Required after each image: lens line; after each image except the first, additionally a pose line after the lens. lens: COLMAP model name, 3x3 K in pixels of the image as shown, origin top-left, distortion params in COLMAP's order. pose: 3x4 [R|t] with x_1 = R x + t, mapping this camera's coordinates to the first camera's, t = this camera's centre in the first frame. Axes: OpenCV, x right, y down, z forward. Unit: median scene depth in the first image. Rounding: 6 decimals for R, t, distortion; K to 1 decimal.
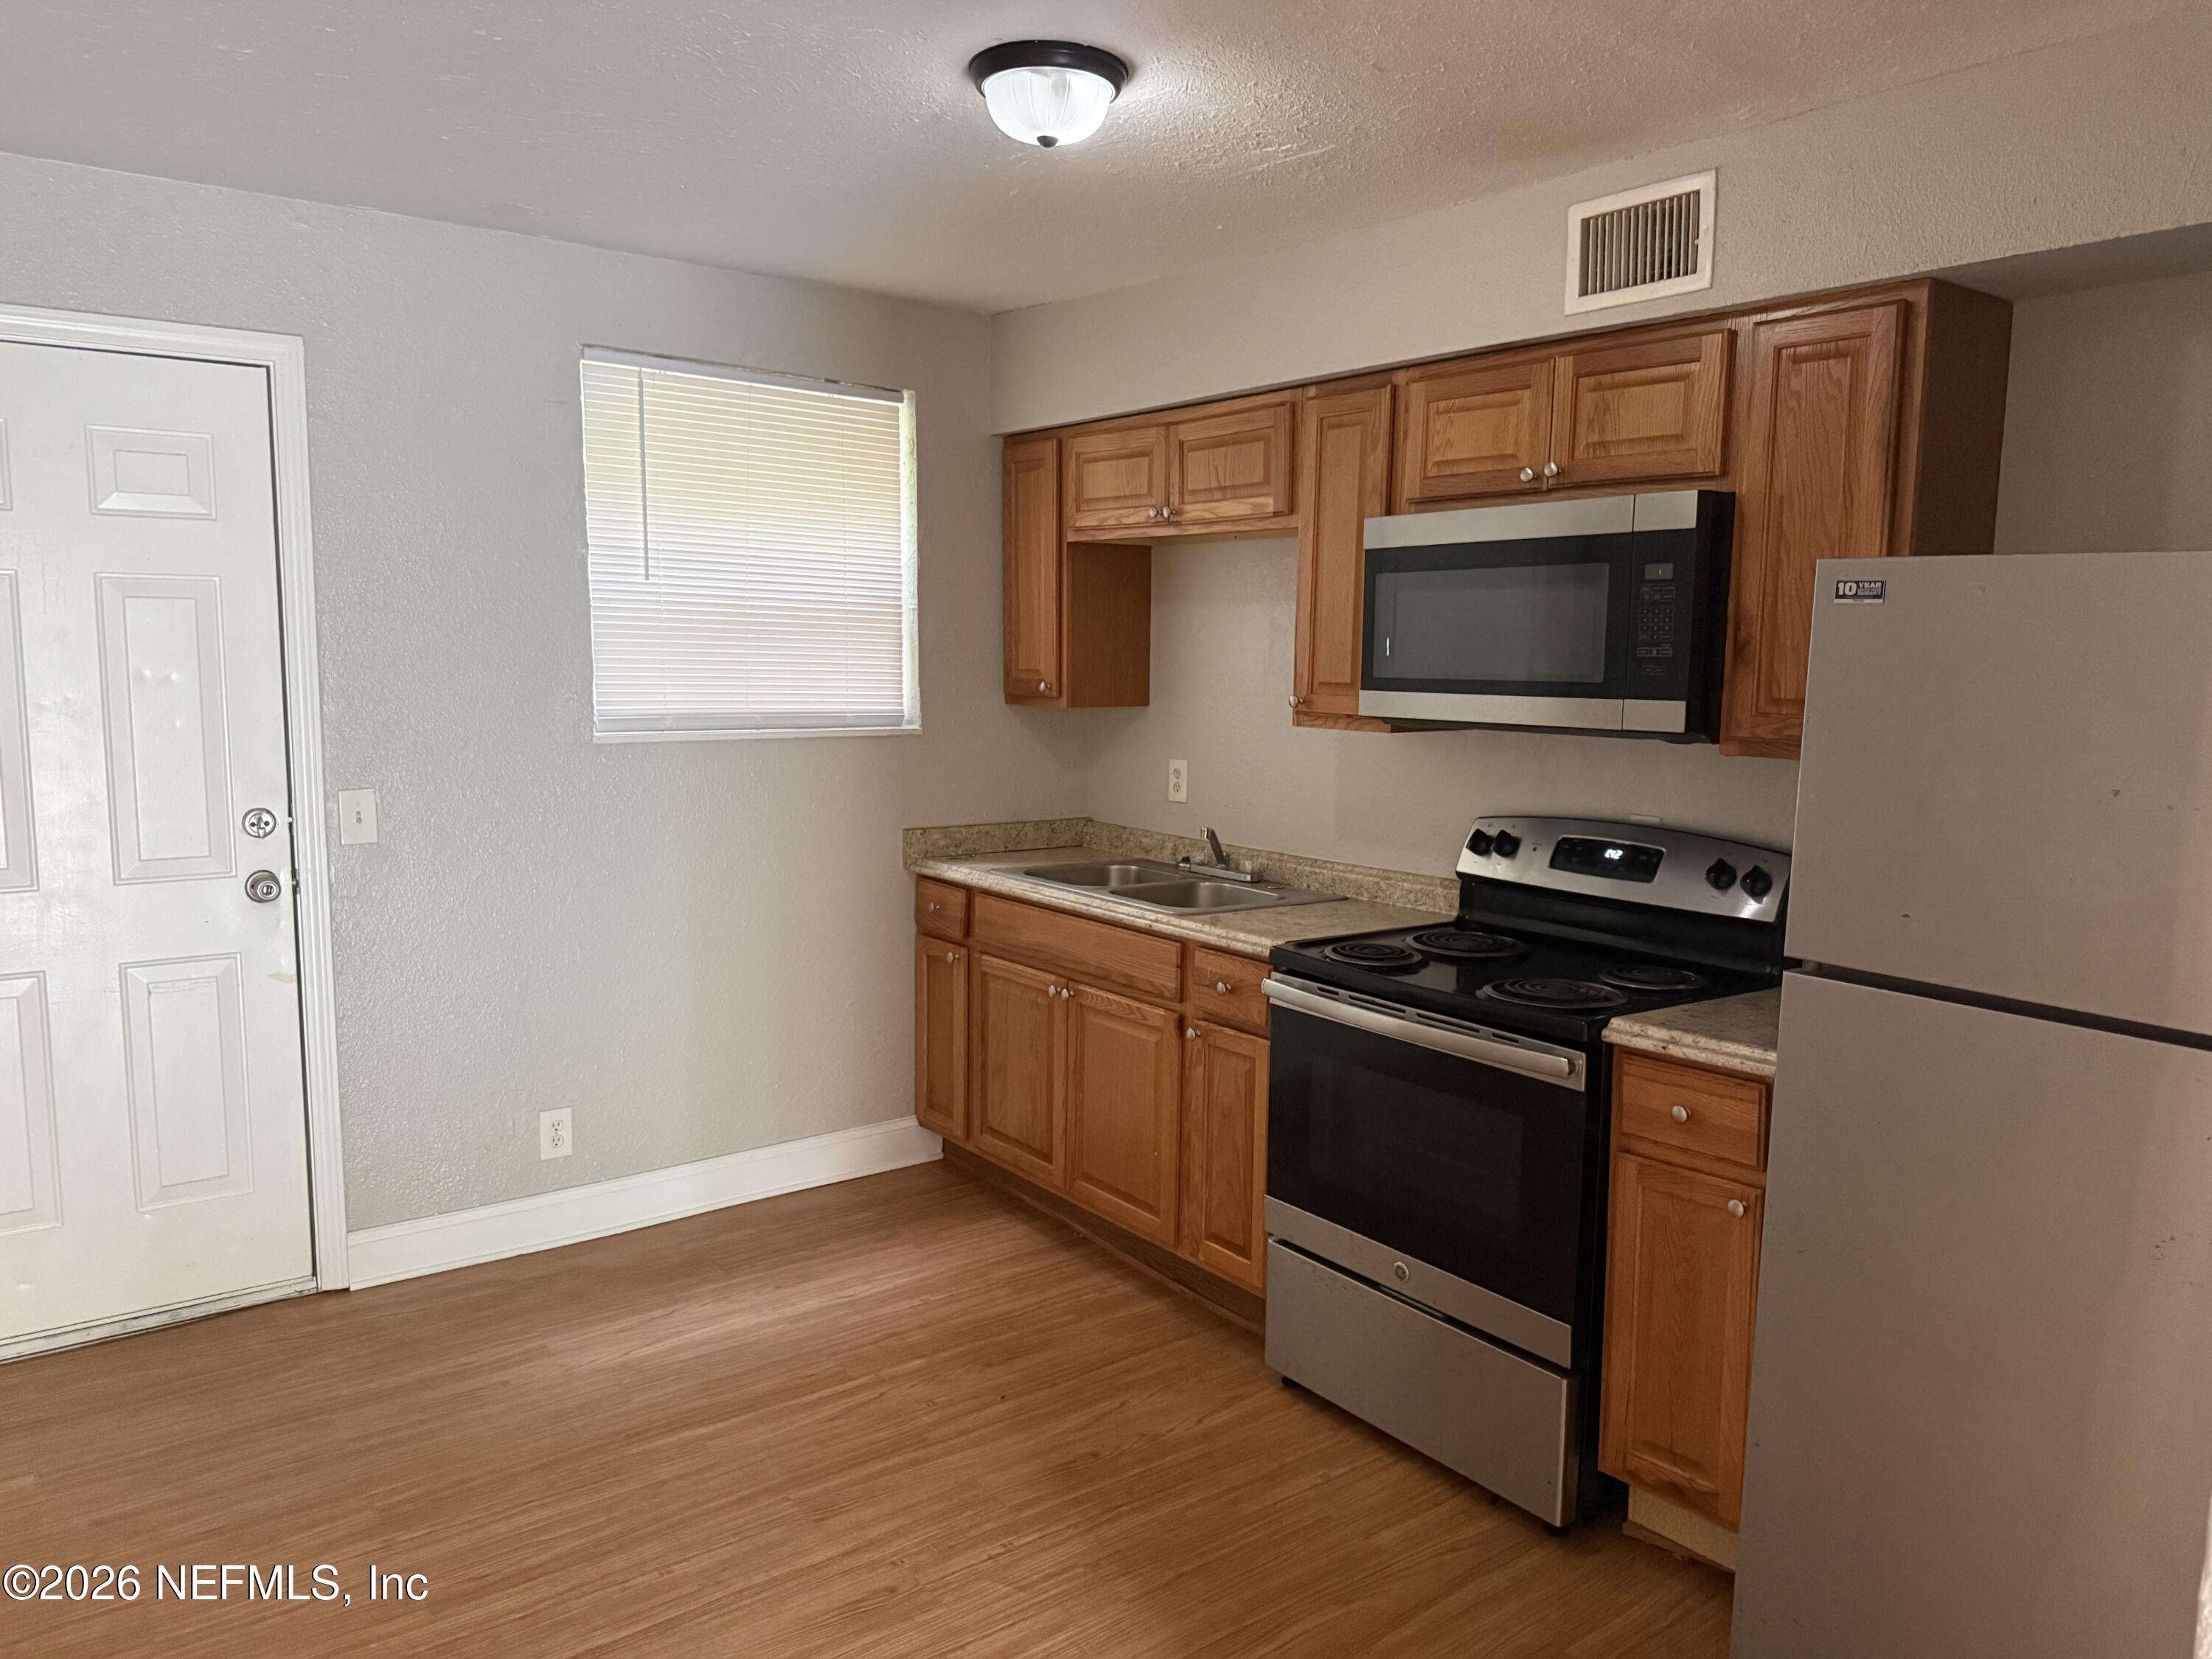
lens RADIAL K [[1585.6, 0, 1118.0], [0, 1585.6, 832.4], [0, 0, 1]] dist [0.085364, -0.160212]
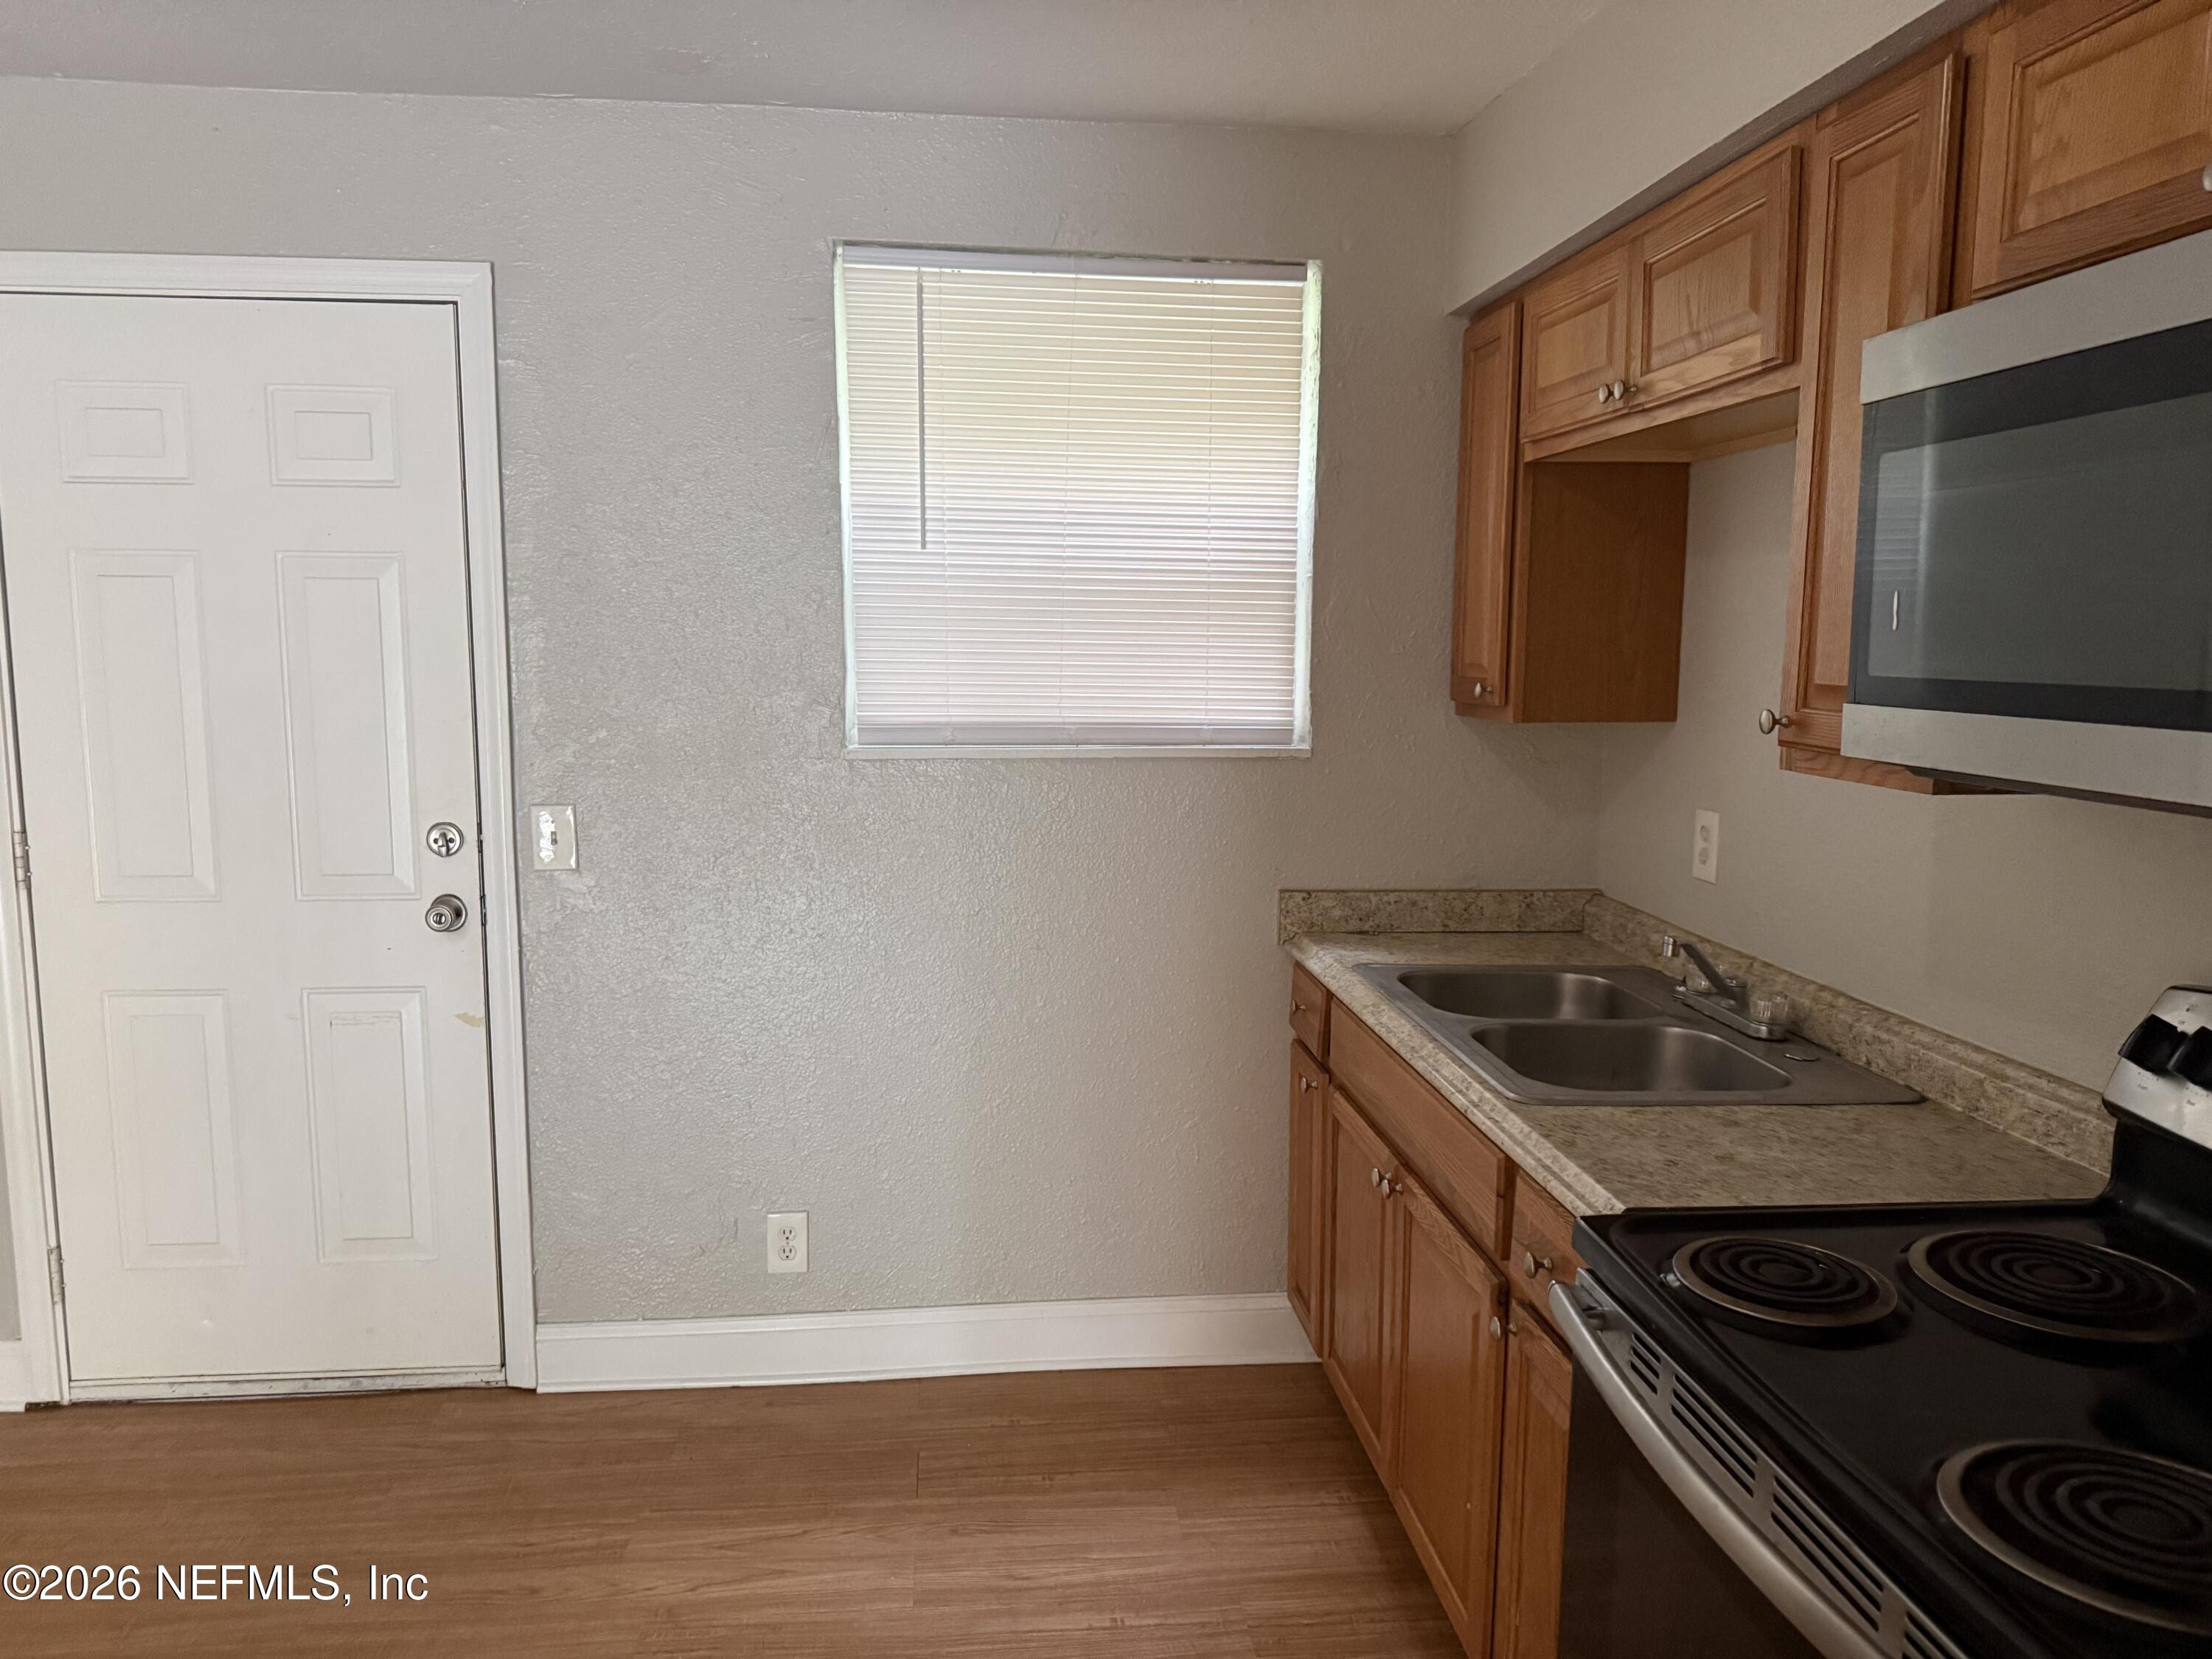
lens RADIAL K [[1574.4, 0, 1073.7], [0, 1574.4, 838.2], [0, 0, 1]] dist [0.114275, -0.179266]
pose [[0.840972, 0.059973, -0.537745, 0.200625], [-0.057992, 0.998104, 0.020623, -0.041831], [0.537962, 0.013842, 0.842855, 0.434026]]
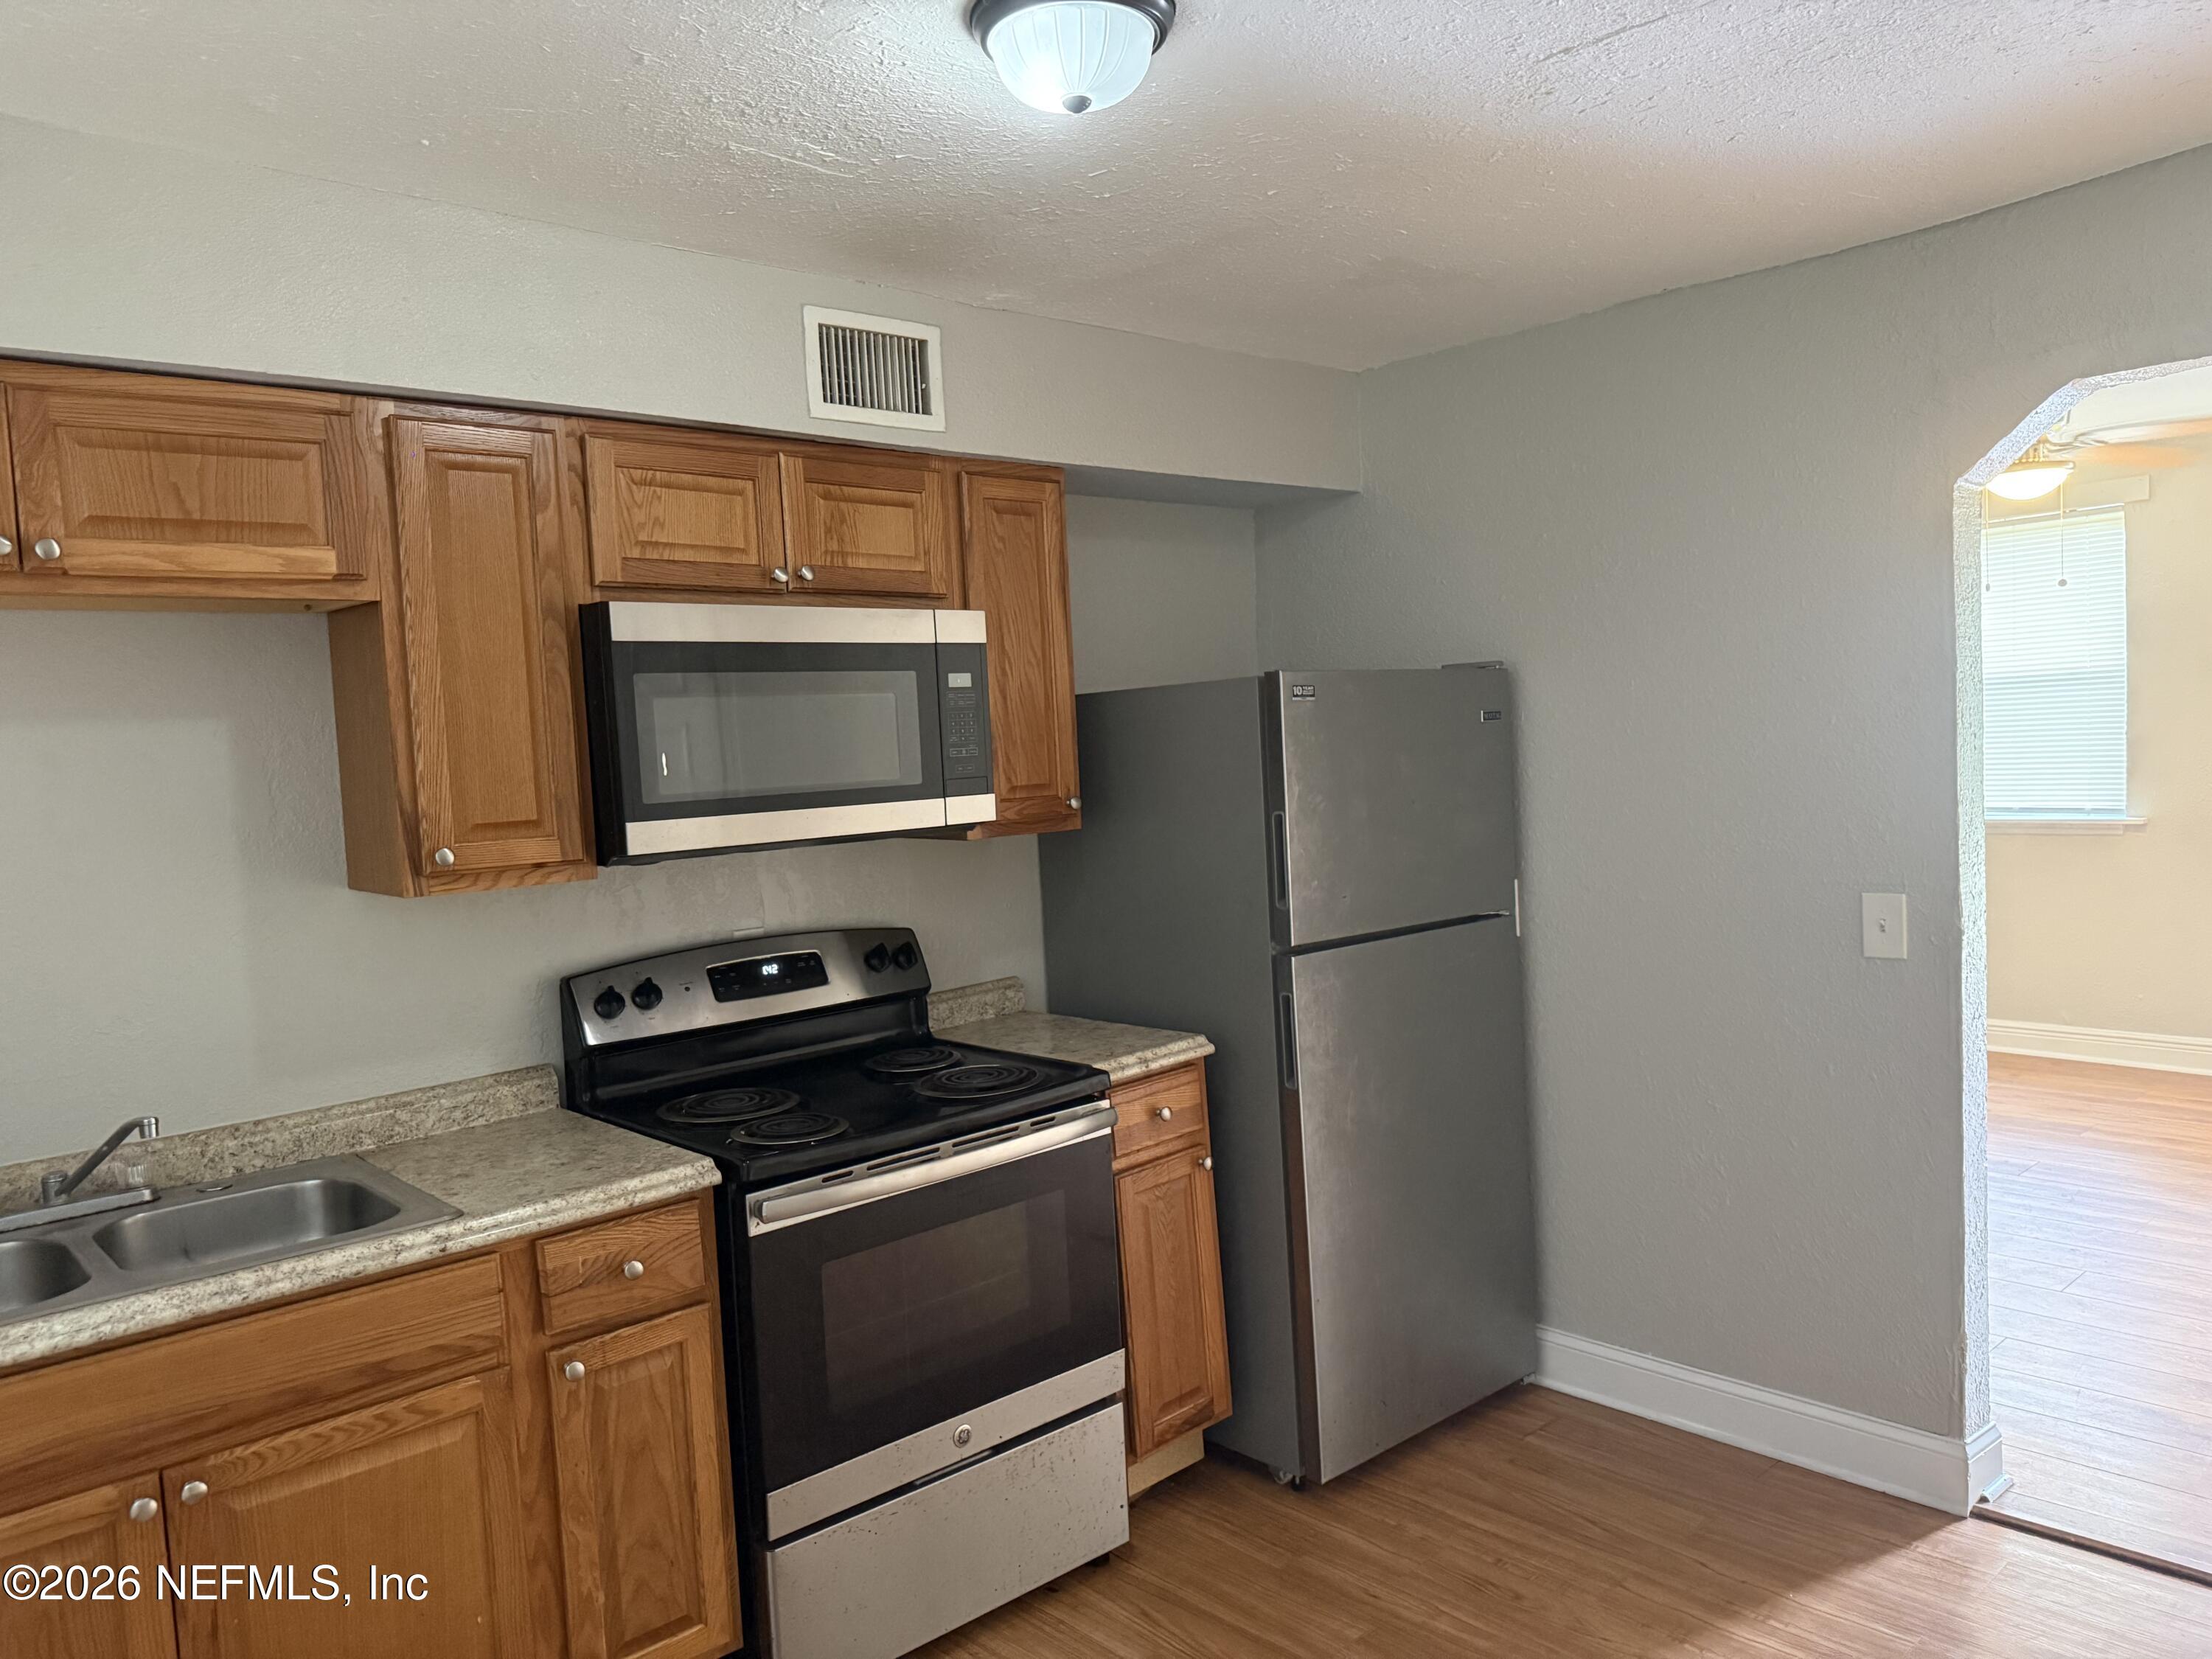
lens RADIAL K [[1537.5, 0, 1101.1], [0, 1537.5, 838.6], [0, 0, 1]] dist [0.138988, -0.209731]
pose [[-0.079986, -0.075225, 0.993953, -0.563601], [0.166863, 0.982067, 0.087753, -0.101033], [-0.982730, 0.172873, -0.065999, 0.757908]]
